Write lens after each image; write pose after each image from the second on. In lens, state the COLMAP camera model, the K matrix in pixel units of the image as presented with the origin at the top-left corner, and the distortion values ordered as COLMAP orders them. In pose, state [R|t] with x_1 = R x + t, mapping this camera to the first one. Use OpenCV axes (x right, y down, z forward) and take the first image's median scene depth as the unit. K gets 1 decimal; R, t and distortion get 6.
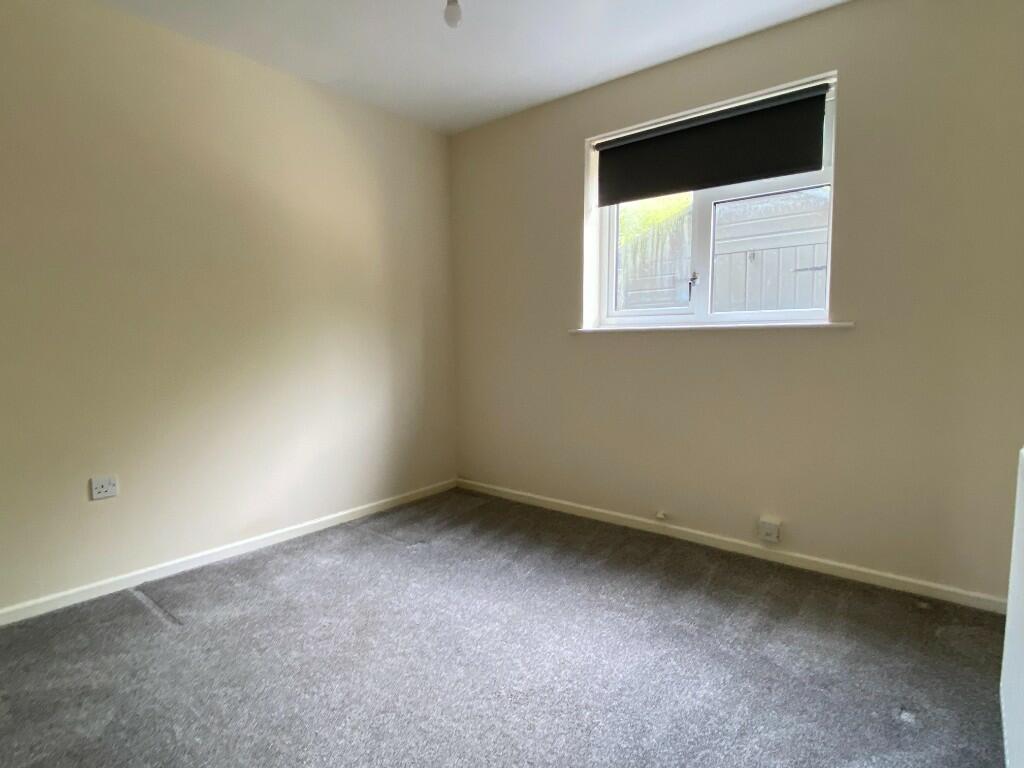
lens RADIAL K [[547.9, 0, 512.0], [0, 547.9, 384.0], [0, 0, 1]] dist [0.022379, -0.022927]
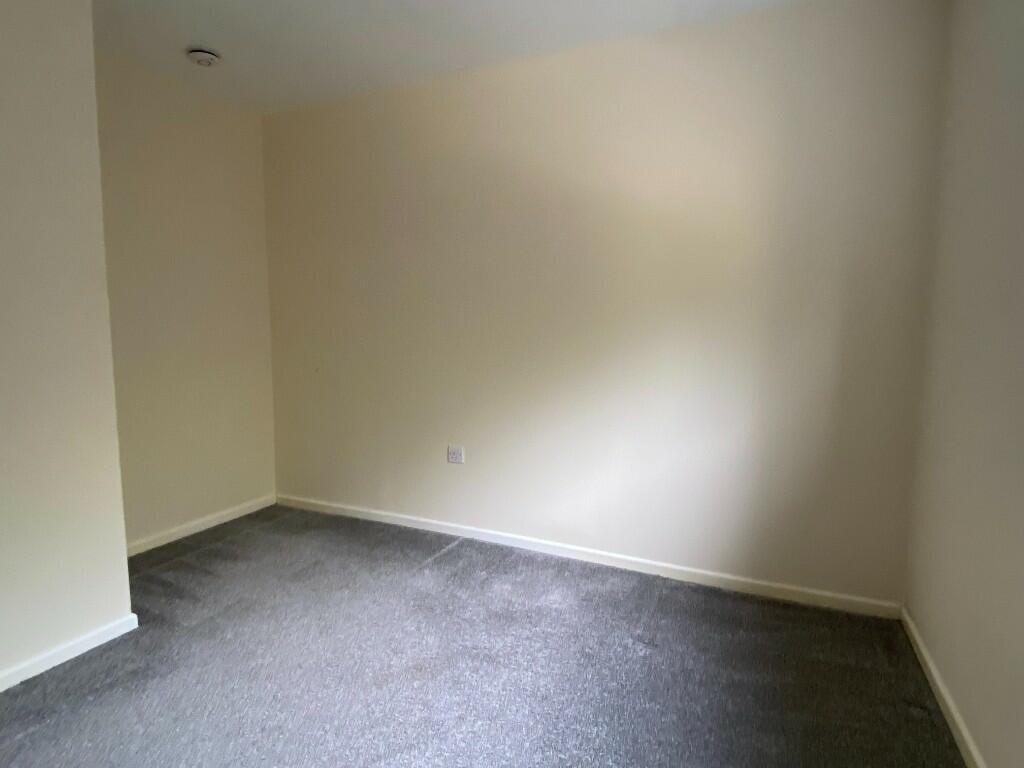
lens RADIAL K [[547.9, 0, 512.0], [0, 547.9, 384.0], [0, 0, 1]] dist [0.022379, -0.022927]
pose [[0.250850, 0.101947, -0.962643, 0.419659], [-0.097219, 0.992064, 0.079730, -0.075845], [0.963132, 0.073587, 0.258771, 0.619692]]
